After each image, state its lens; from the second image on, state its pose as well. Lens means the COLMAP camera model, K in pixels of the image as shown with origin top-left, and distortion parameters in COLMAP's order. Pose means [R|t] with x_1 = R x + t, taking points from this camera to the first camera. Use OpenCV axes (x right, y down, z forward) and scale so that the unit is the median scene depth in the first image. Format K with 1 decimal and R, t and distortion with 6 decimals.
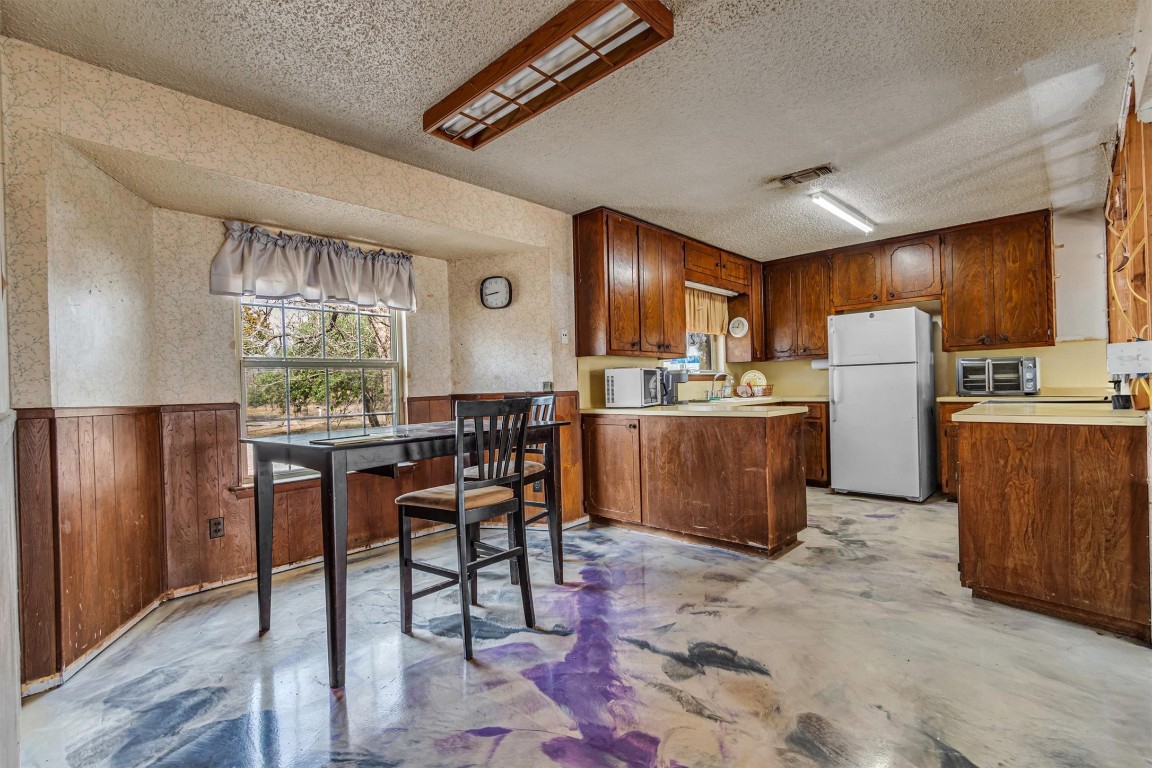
lens RADIAL K [[522.8, 0, 580.8], [0, 522.8, 386.8], [0, 0, 1]] dist [0.003104, -0.000538]
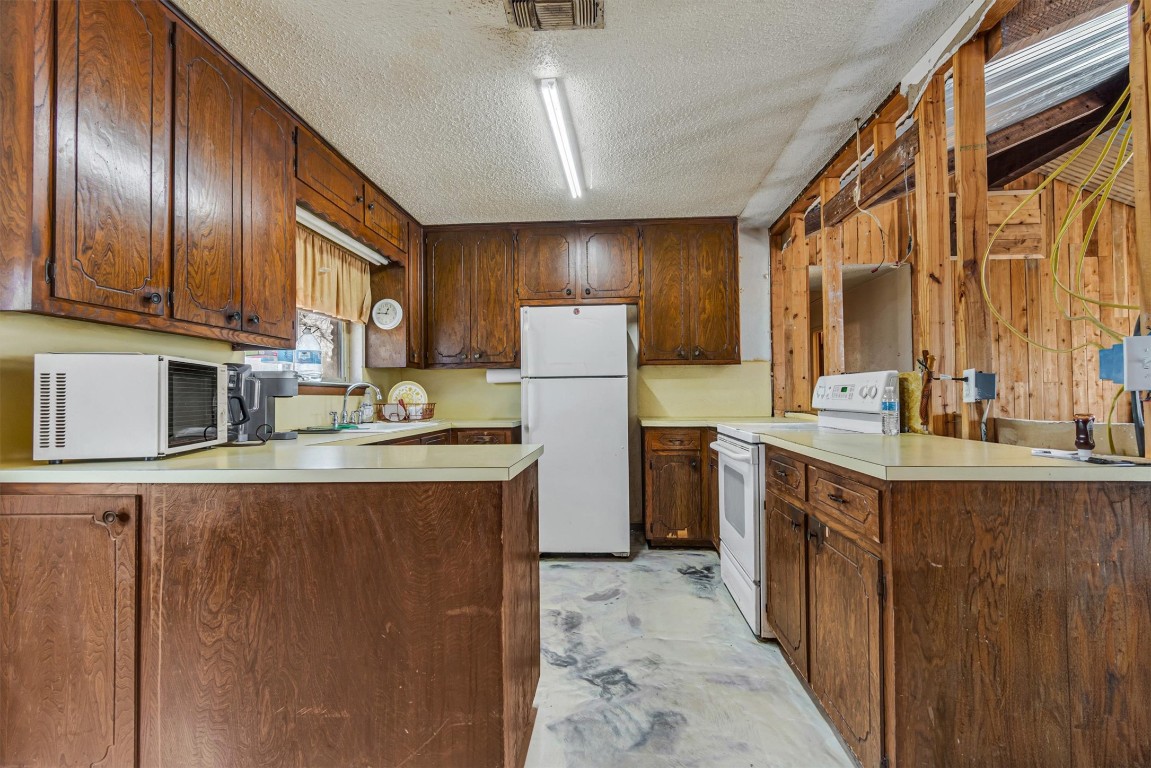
lens RADIAL K [[522.3, 0, 583.5], [0, 522.3, 389.1], [0, 0, 1]] dist [0.003104, -0.000538]
pose [[0.765369, 0.028879, 0.642944, 0.092836], [-0.008679, 0.999365, -0.034557, -0.000548], [-0.643534, 0.020869, 0.765133, 0.439953]]
